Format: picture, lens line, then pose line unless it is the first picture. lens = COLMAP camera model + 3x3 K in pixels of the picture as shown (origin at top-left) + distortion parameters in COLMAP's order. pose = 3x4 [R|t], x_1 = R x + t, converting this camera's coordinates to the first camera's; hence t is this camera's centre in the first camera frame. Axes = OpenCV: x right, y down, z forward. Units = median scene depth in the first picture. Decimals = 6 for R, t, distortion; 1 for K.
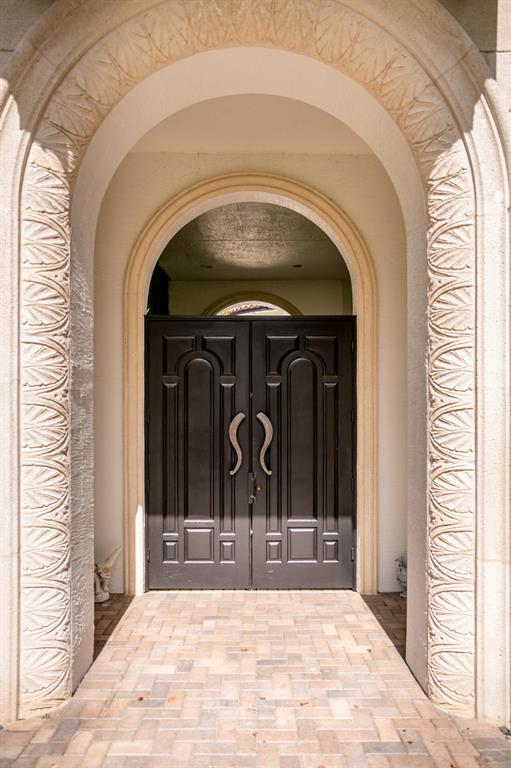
lens RADIAL K [[1217.6, 0, 255.5], [0, 1217.6, 384.0], [0, 0, 1]] dist [-0.005415, 0.002654]
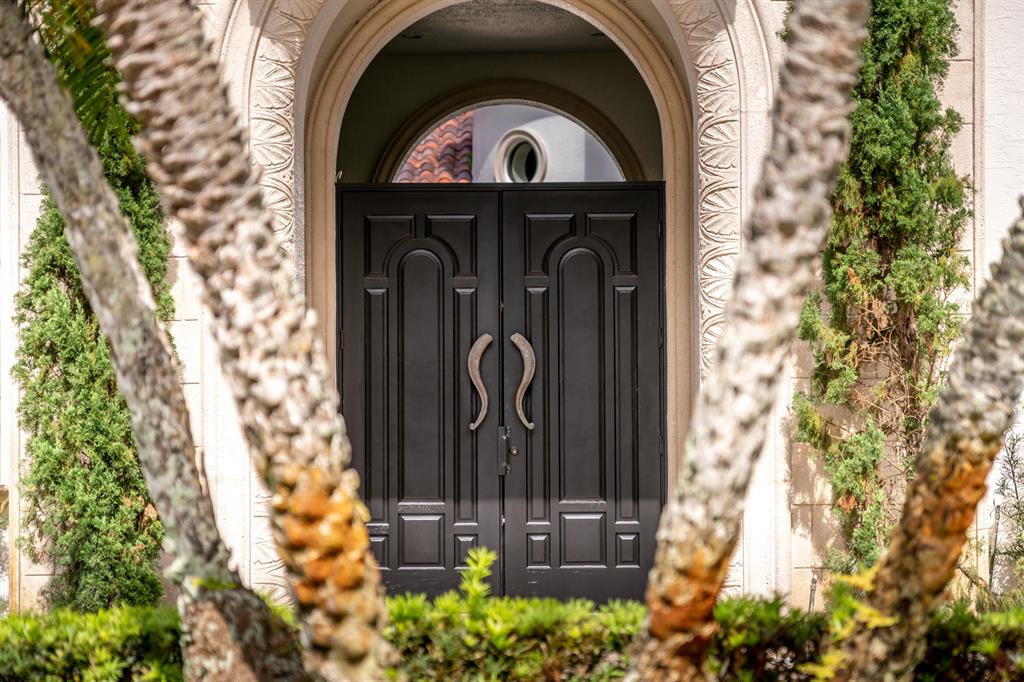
lens RADIAL K [[2074.5, 0, 512.0], [0, 2074.5, 341.0], [0, 0, 1]] dist [-0.004744, 0.002581]
pose [[0.999990, -0.004306, 0.000763, 0.001001], [0.004284, 0.999652, 0.026041, -0.001055], [-0.000874, -0.026038, 0.999661, -0.109165]]
